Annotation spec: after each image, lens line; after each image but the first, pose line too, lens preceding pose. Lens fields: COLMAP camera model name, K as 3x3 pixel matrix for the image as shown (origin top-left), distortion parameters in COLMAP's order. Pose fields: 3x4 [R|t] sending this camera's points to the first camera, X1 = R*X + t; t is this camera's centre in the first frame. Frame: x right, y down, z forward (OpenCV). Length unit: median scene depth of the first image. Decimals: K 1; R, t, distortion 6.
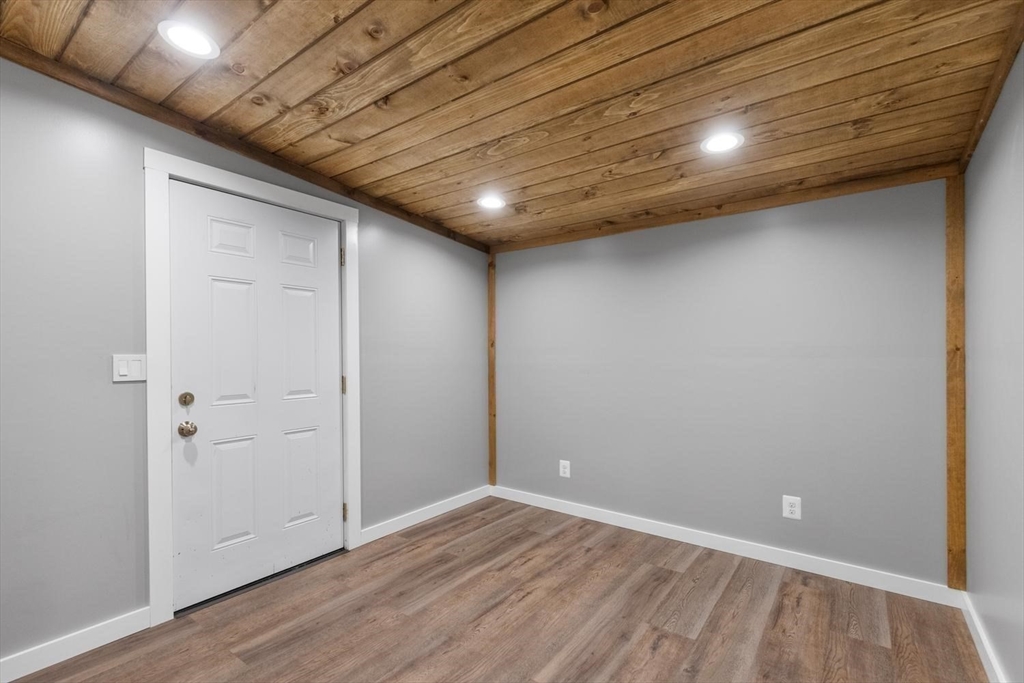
lens RADIAL K [[470.7, 0, 510.4], [0, 470.7, 346.6], [0, 0, 1]] dist [0.009188, -0.000959]
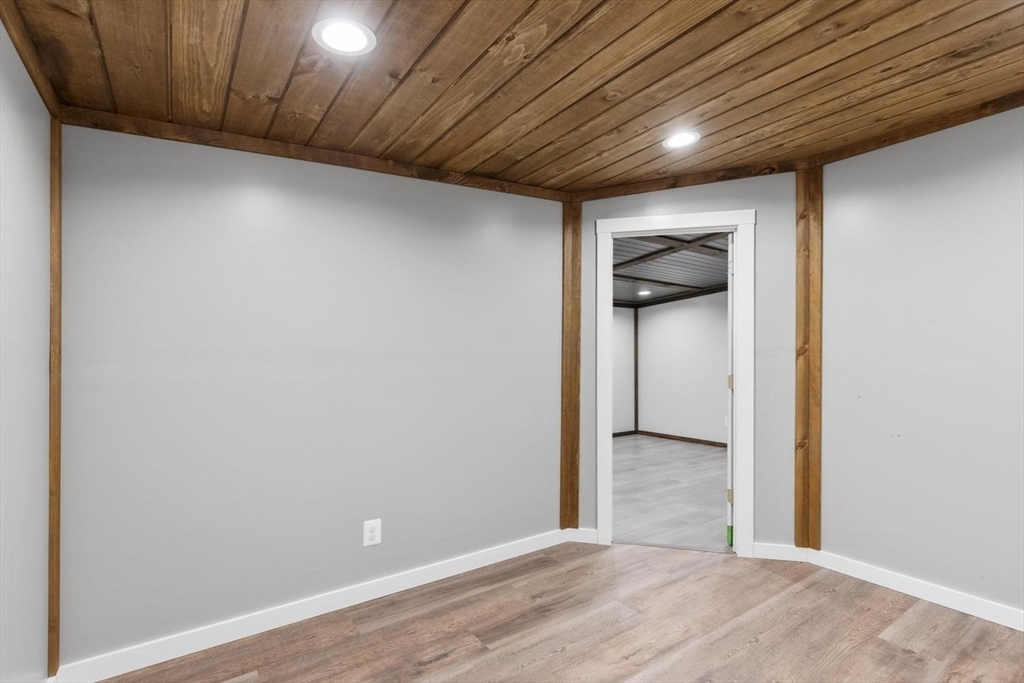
lens RADIAL K [[470.7, 0, 513.0], [0, 470.7, 347.6], [0, 0, 1]] dist [0.009188, -0.000959]
pose [[-0.951126, -0.000138, 0.308802, 0.028579], [-0.005562, 0.999845, -0.016684, 0.008196], [-0.308752, -0.017586, -0.950980, 1.869424]]
